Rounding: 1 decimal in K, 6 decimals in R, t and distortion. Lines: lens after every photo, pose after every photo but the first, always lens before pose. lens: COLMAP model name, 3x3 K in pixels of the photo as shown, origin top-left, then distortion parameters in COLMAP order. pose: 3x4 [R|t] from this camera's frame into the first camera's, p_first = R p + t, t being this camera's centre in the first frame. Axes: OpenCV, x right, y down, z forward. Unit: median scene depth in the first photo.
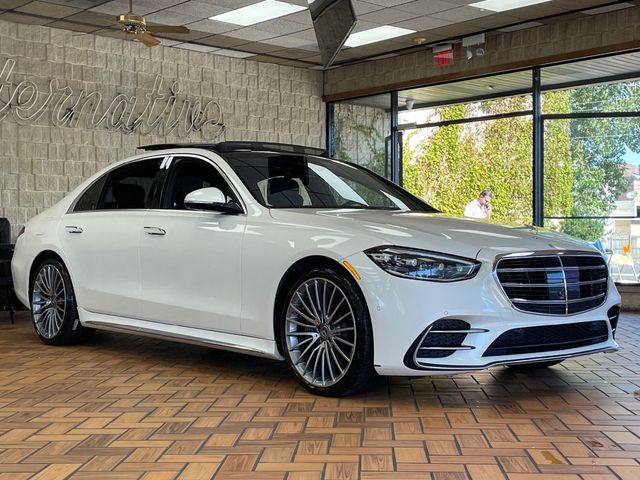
lens RADIAL K [[978.6, 0, 320.0], [0, 978.6, 240.0], [0, 0, 1]] dist [-0.273396, 1.334927]
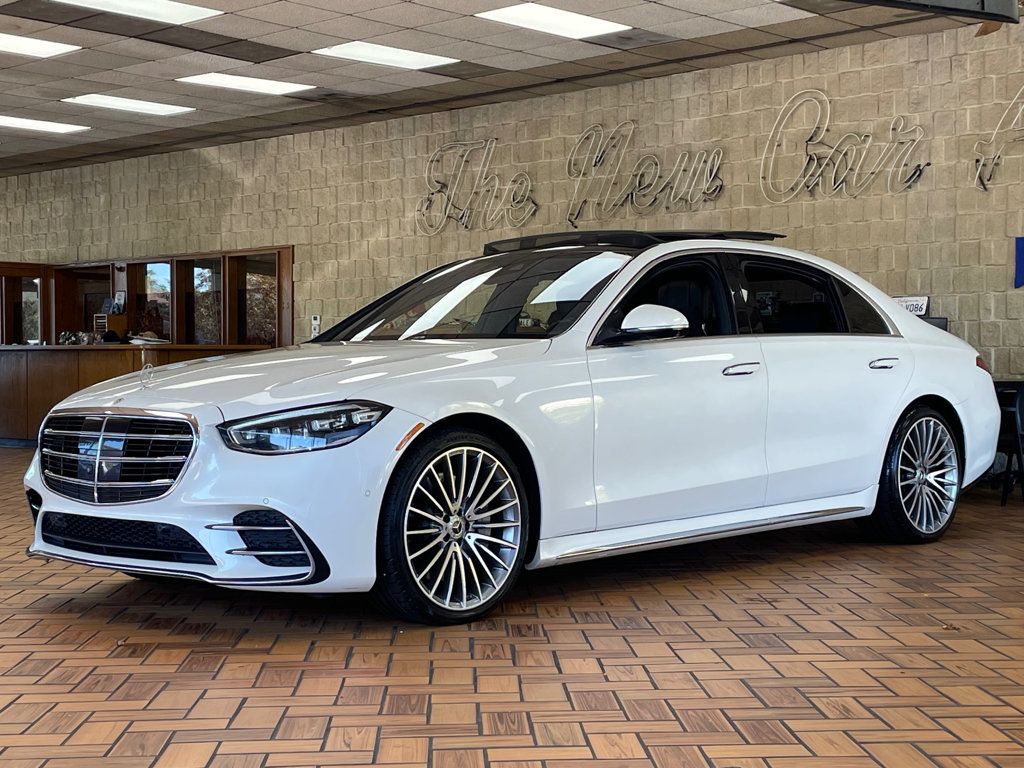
lens RADIAL K [[1578.3, 0, 512.0], [0, 1578.3, 384.0], [0, 0, 1]] dist [0.123701, -0.021538]
pose [[0.134619, 0.008302, -0.990863, 0.689838], [0.008411, 0.999919, 0.009521, -0.006823], [0.990862, -0.009615, 0.134538, 0.565740]]
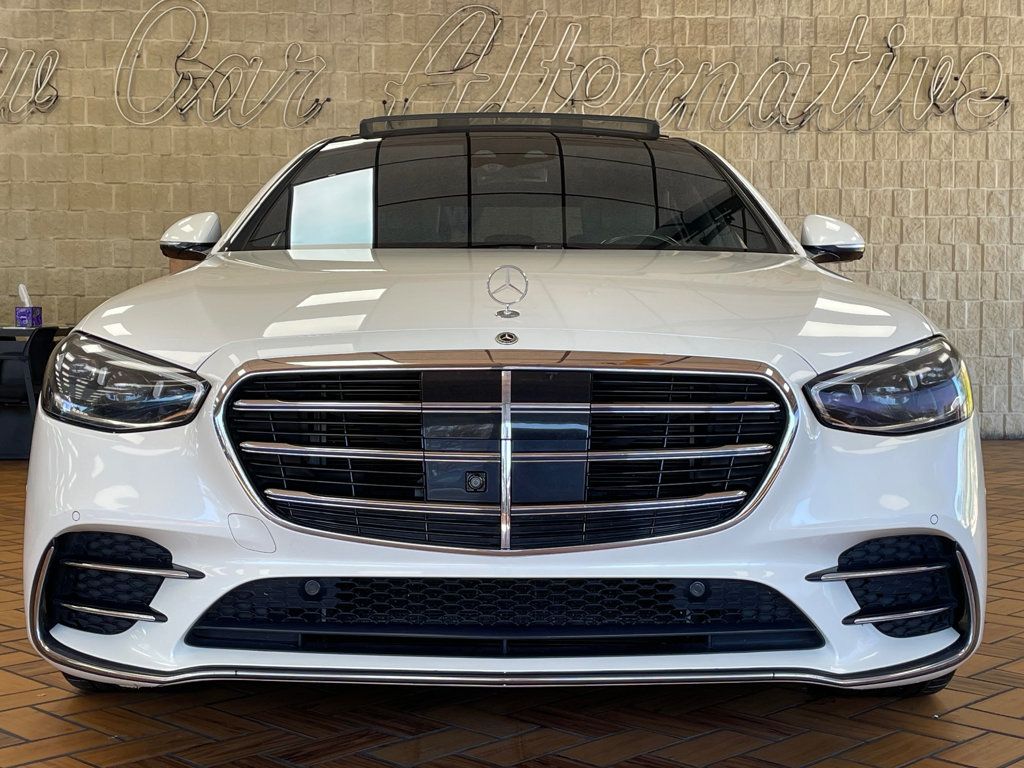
lens RADIAL K [[1449.6, 0, 512.0], [0, 1449.6, 384.0], [0, 0, 1]] dist [0.166826, -0.089850]
pose [[0.764884, 0.025390, -0.643668, 0.282367], [0.000412, 0.999203, 0.039904, 0.001151], [0.644168, -0.030787, 0.764264, 0.314357]]
